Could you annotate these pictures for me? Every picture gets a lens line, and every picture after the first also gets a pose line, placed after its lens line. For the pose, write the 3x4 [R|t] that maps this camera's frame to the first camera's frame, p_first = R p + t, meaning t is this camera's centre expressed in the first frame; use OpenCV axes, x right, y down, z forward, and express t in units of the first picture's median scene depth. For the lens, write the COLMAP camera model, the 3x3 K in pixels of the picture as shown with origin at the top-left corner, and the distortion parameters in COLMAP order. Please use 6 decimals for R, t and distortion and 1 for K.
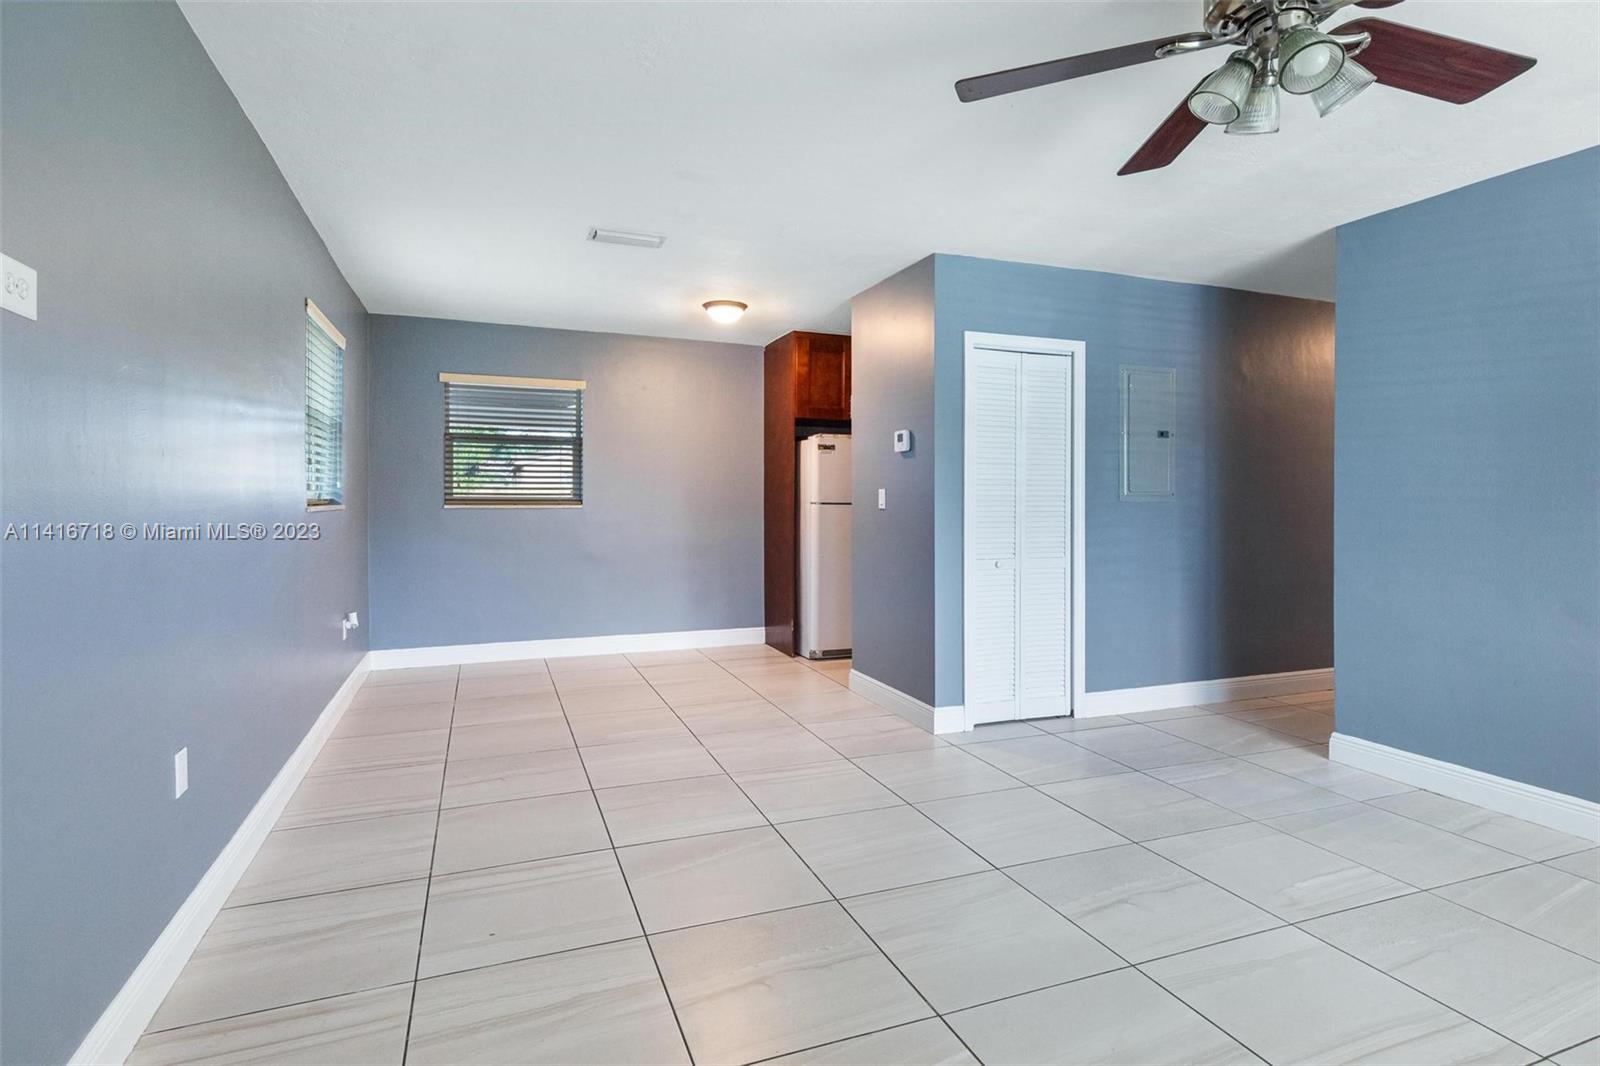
lens RADIAL K [[750.2, 0, 800.0], [0, 750.2, 508.9], [0, 0, 1]] dist [0.004348, 0.000663]
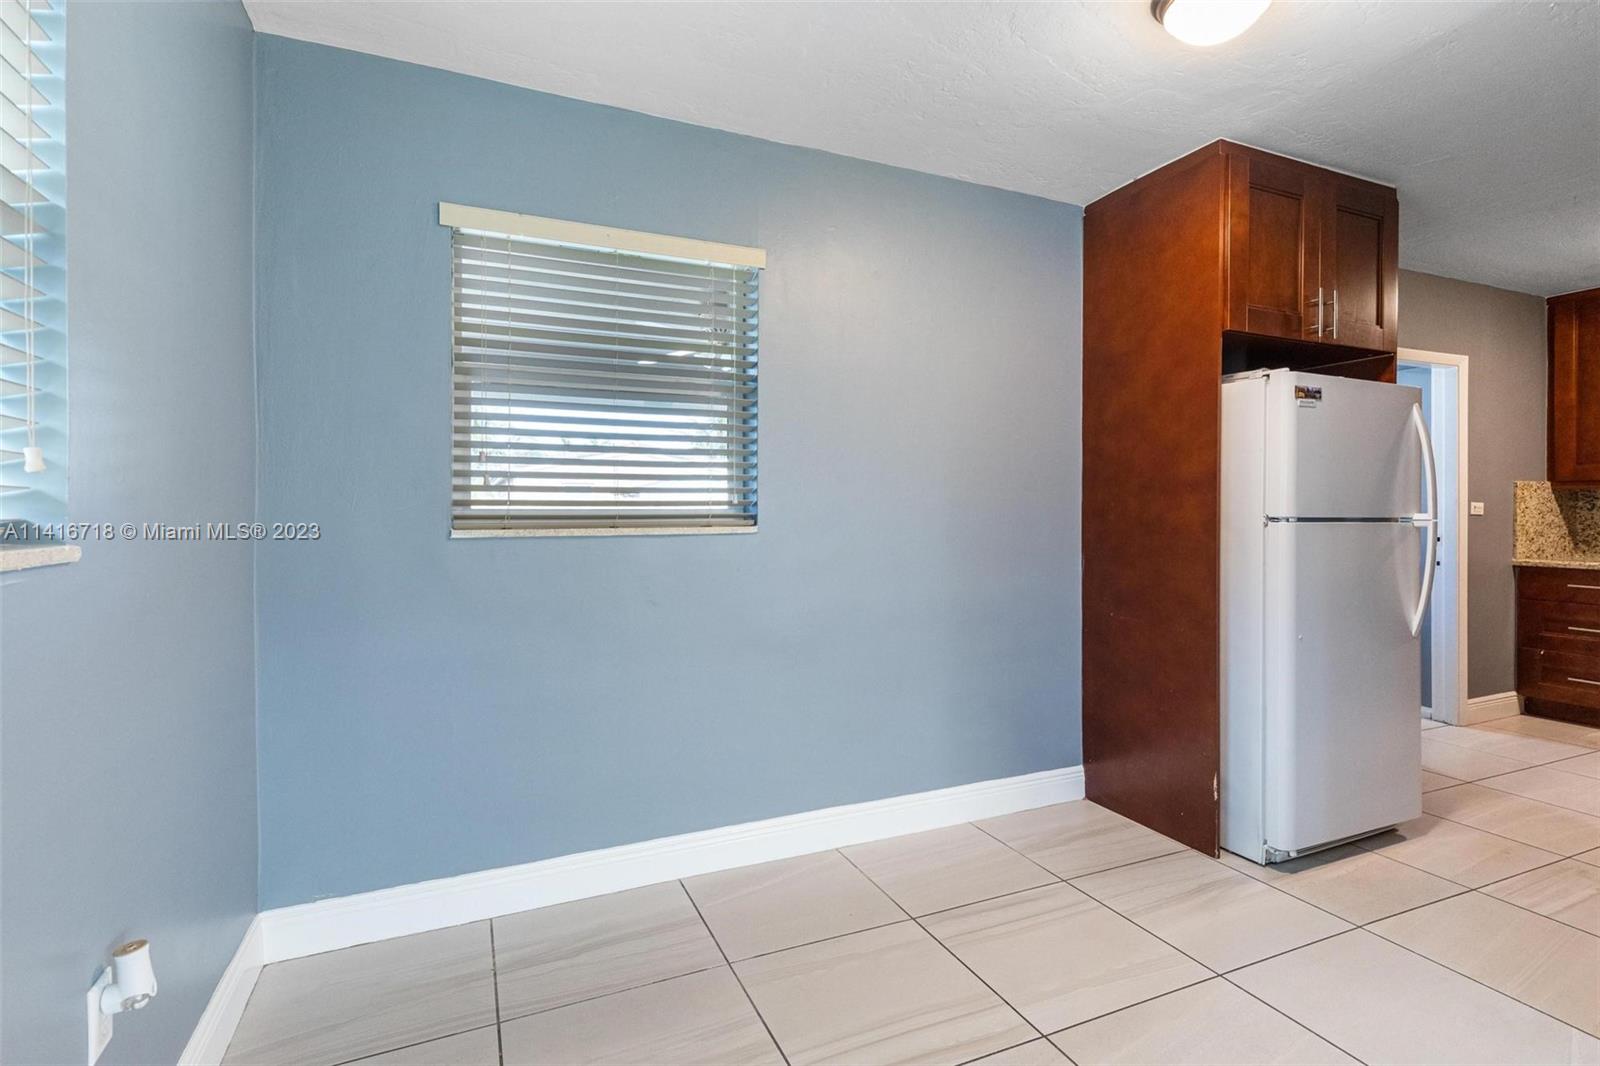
lens RADIAL K [[768.5, 0, 798.3], [0, 768.5, 513.3], [0, 0, 1]] dist [0.005963, 0.001073]
pose [[0.999735, -0.006542, 0.022086, -0.291398], [0.006771, 0.999924, -0.010337, -0.008708], [-0.022016, 0.010484, 0.999703, 0.572213]]
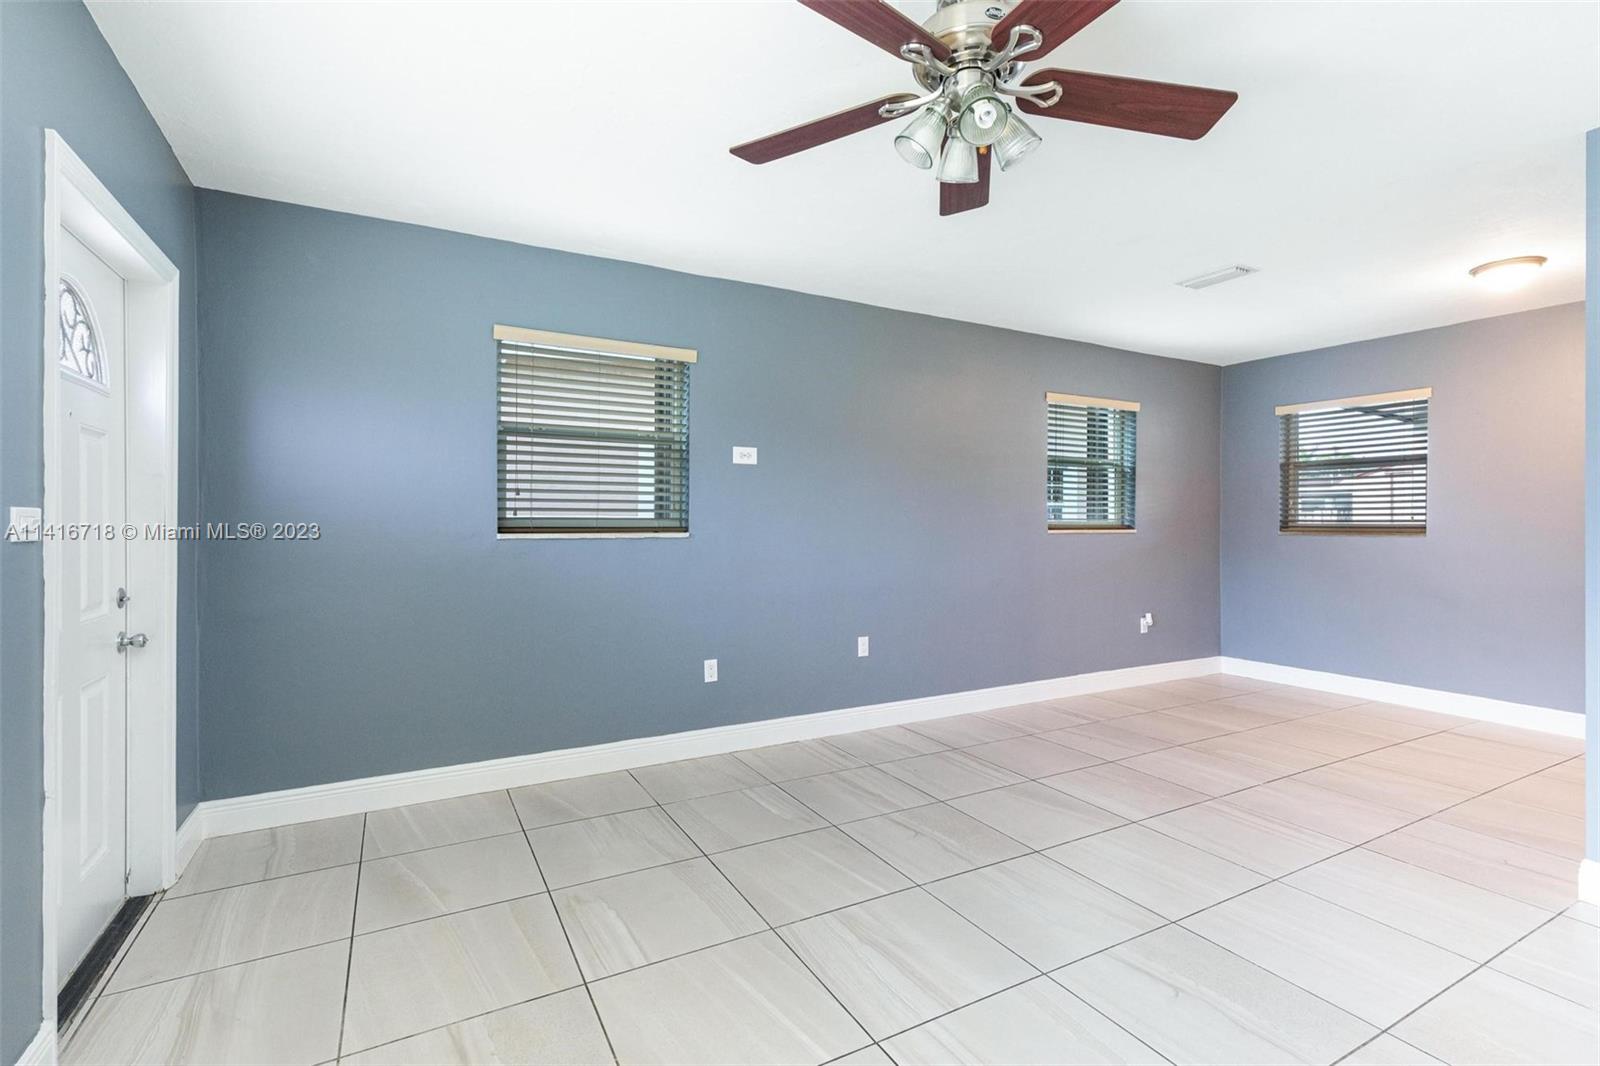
lens RADIAL K [[776.2, 0, 800.0], [0, 776.2, 533.0], [0, 0, 1]] dist [-0.000473, -0.000114]
pose [[0.133638, 0.011859, -0.990959, 0.508835], [-0.018108, 0.999791, 0.009522, -0.001233], [0.990865, 0.016672, 0.133825, 0.180352]]
